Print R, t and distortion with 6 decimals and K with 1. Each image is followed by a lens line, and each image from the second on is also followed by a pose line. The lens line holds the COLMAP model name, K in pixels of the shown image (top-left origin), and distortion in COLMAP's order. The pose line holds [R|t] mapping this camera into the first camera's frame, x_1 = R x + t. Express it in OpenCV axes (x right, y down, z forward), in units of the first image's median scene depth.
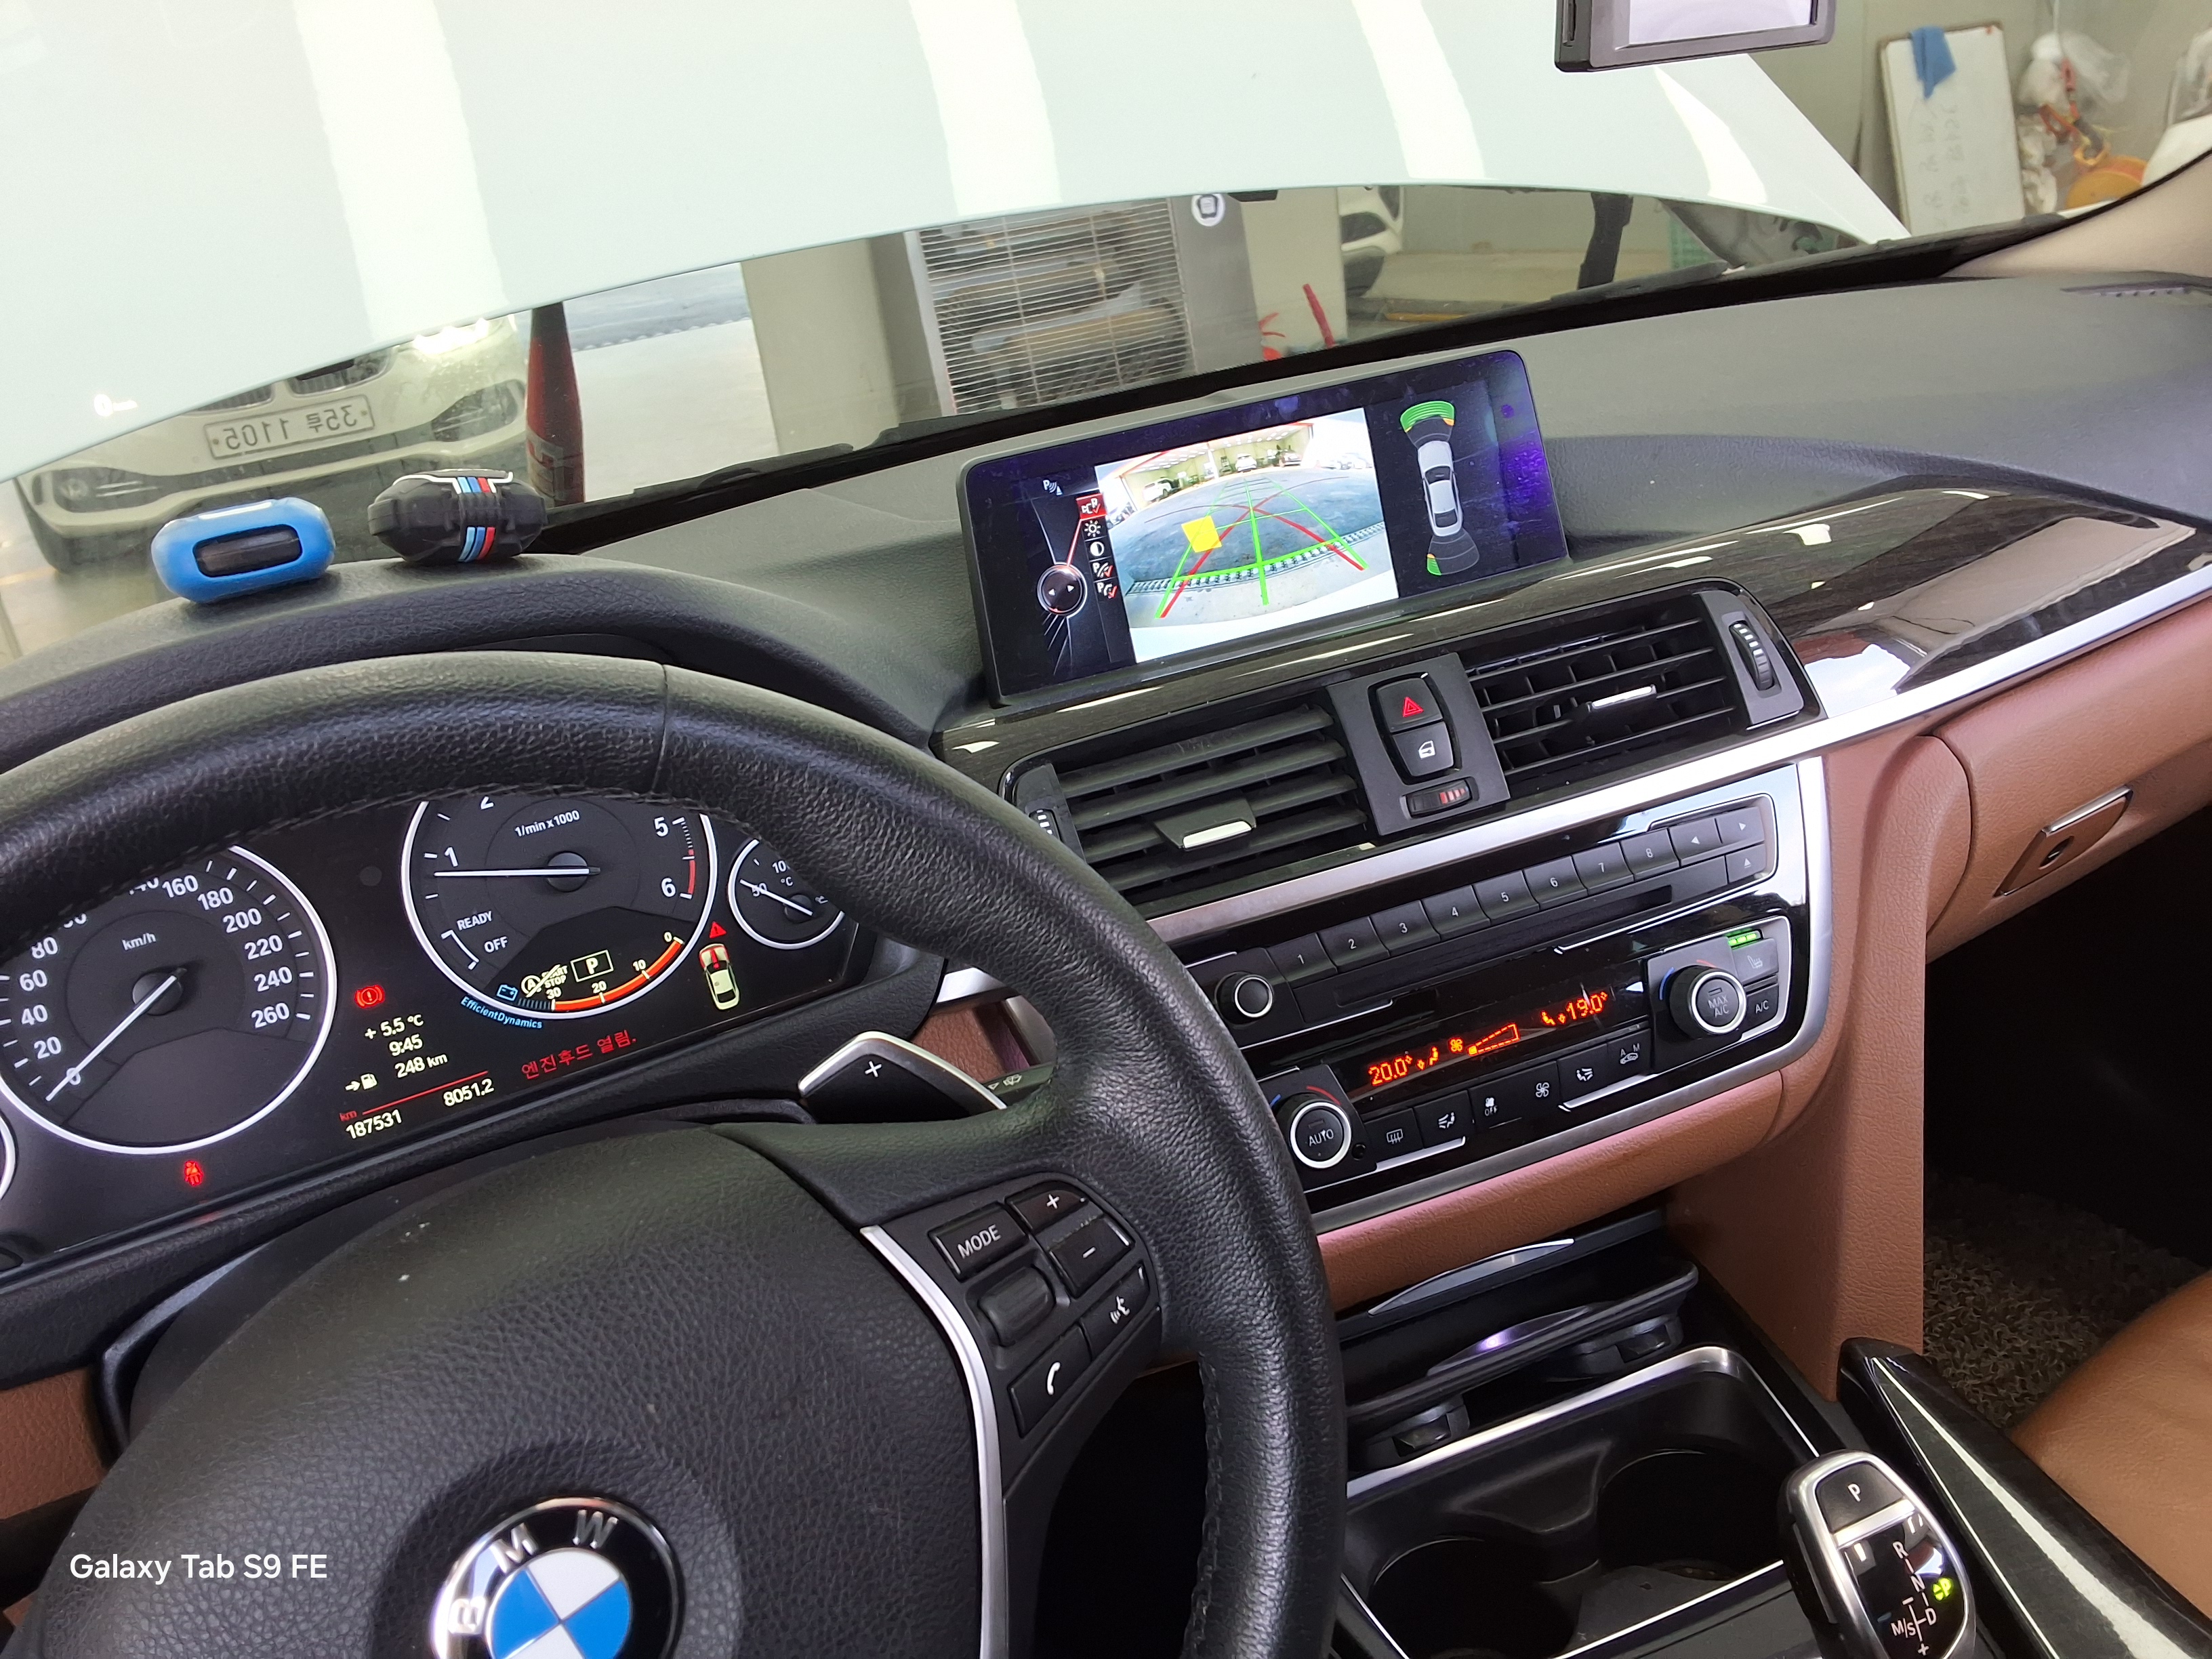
lens RADIAL K [[1755.3, 0, 1111.4], [0, 1755.3, 842.6], [0, 0, 1]] dist [0.111027, -0.174918]
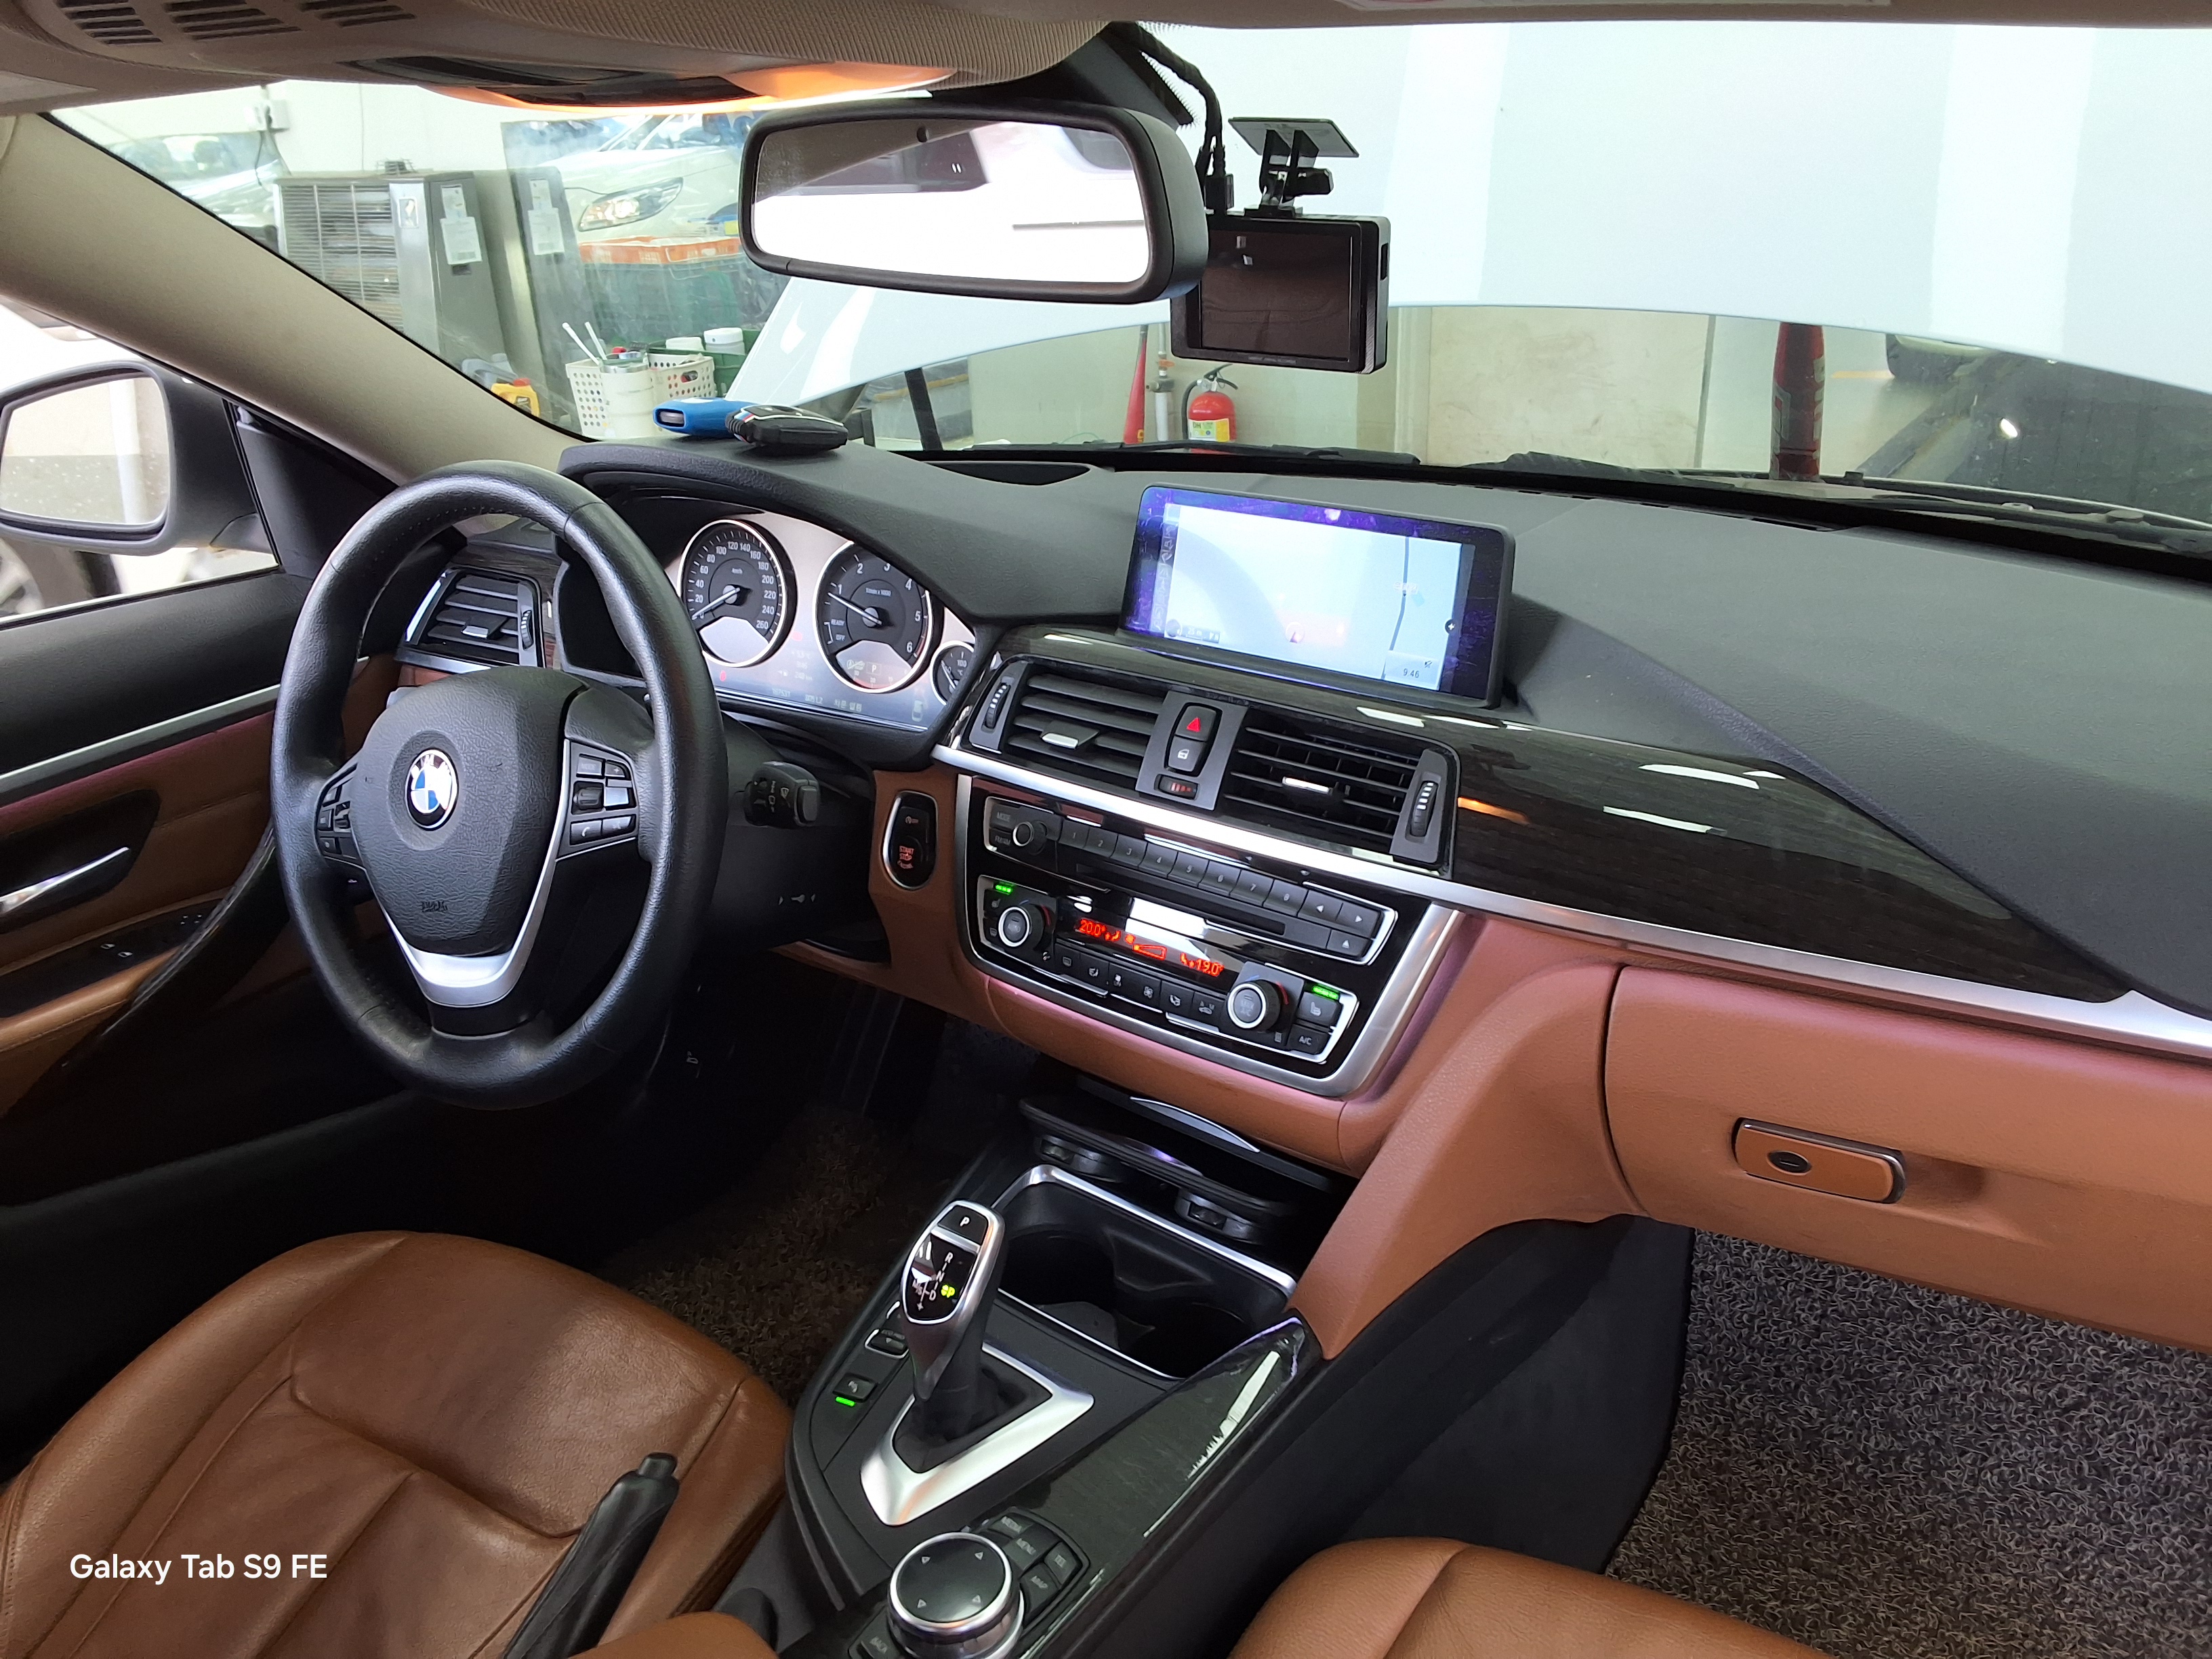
lens RADIAL K [[1744.4, 0, 1106.1], [0, 1744.4, 863.0], [0, 0, 1]] dist [0.142878, -0.244946]
pose [[0.492420, 0.456006, -0.741337, 1.406401], [-0.366429, 0.881213, 0.298652, -0.425737], [0.789464, 0.124585, 0.601021, 0.071360]]
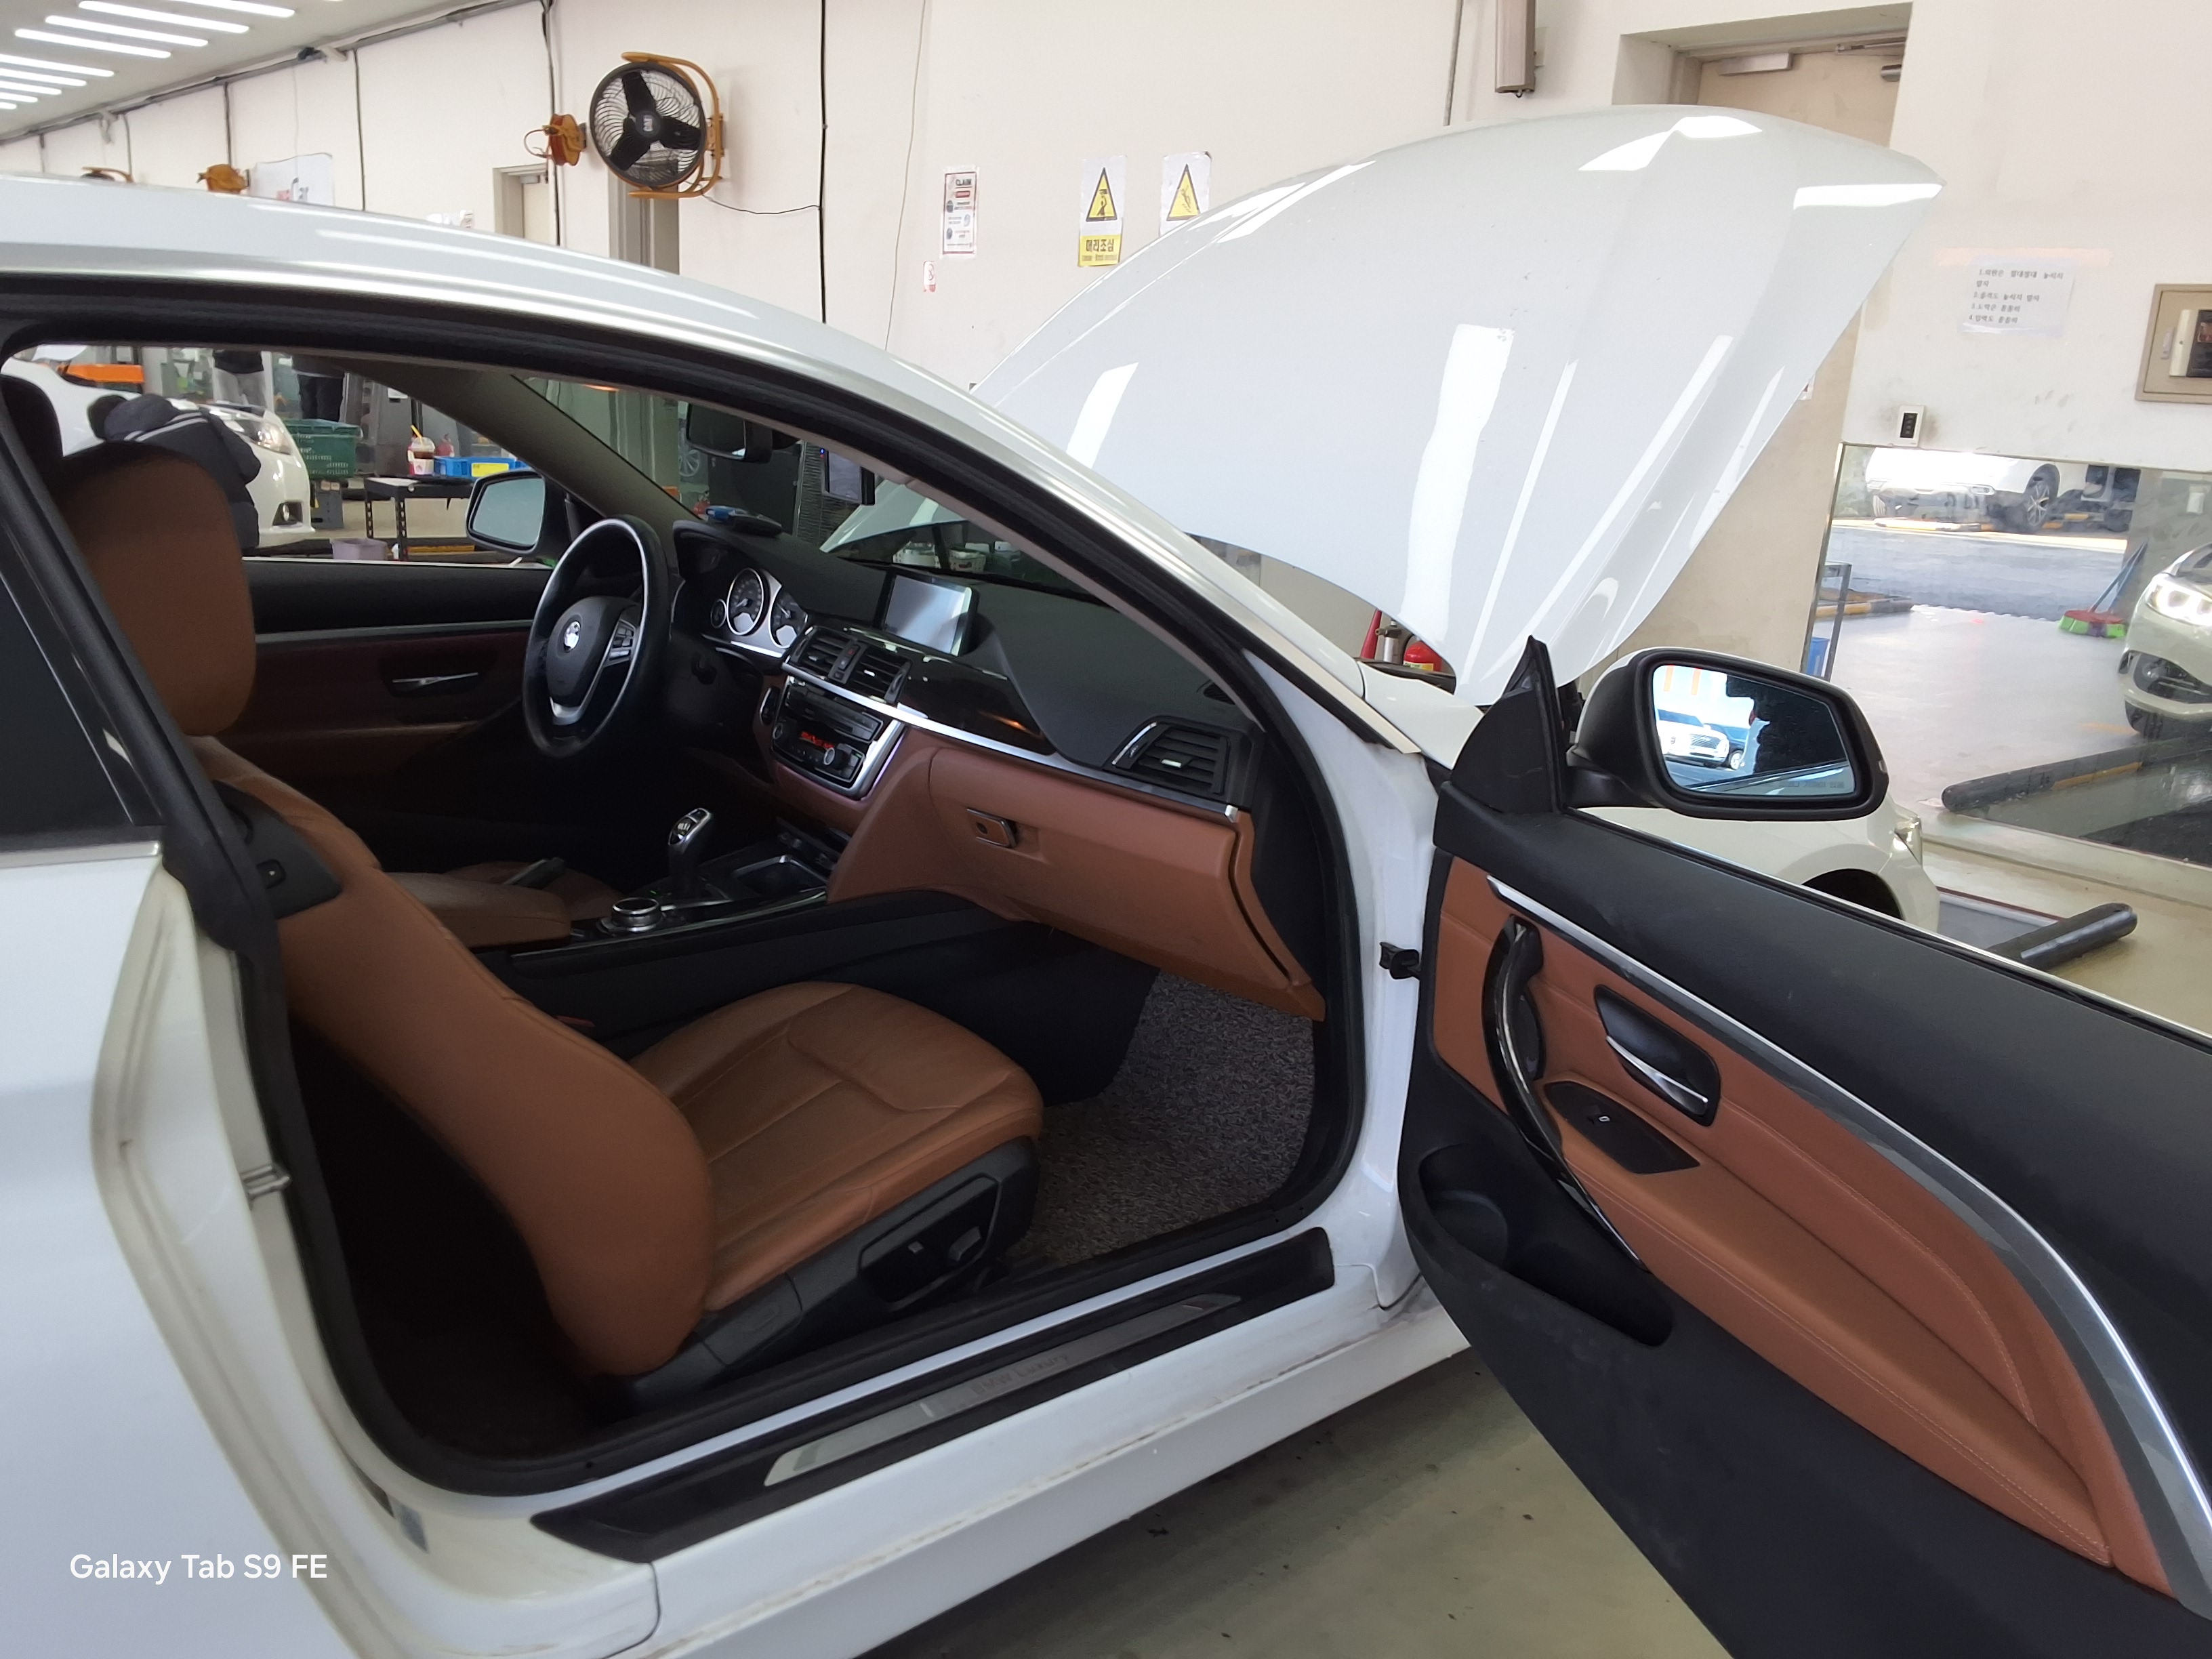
lens RADIAL K [[1744.4, 0, 1106.1], [0, 1744.4, 863.0], [0, 0, 1]] dist [0.142878, -0.244946]
pose [[0.215754, 0.410864, -0.885800, 4.002291], [-0.464813, 0.841005, 0.276873, -1.046109], [0.858719, 0.351995, 0.372425, 0.285661]]
